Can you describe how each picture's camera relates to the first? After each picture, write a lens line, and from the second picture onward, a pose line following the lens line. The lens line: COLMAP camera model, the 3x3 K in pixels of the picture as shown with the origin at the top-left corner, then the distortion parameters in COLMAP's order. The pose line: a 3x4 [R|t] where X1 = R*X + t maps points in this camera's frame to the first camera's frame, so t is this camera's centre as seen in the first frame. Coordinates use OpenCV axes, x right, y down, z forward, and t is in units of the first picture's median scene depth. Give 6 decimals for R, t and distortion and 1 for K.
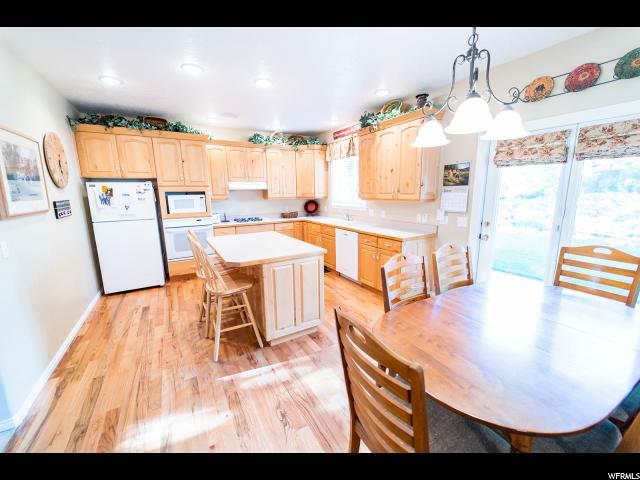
lens RADIAL K [[257.1, 0, 317.3], [0, 257.1, 238.7], [0, 0, 1]] dist [-0.002065, -0.000479]
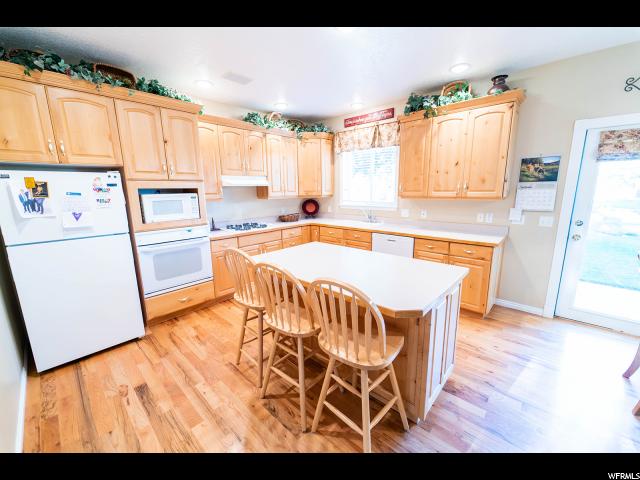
lens RADIAL K [[257.1, 0, 317.3], [0, 257.1, 238.7], [0, 0, 1]] dist [-0.002065, -0.000479]
pose [[0.957555, -0.054583, 0.283035, -0.363985], [0.053139, 0.998505, 0.012782, -0.045856], [-0.283309, 0.002801, 0.959025, 0.276868]]
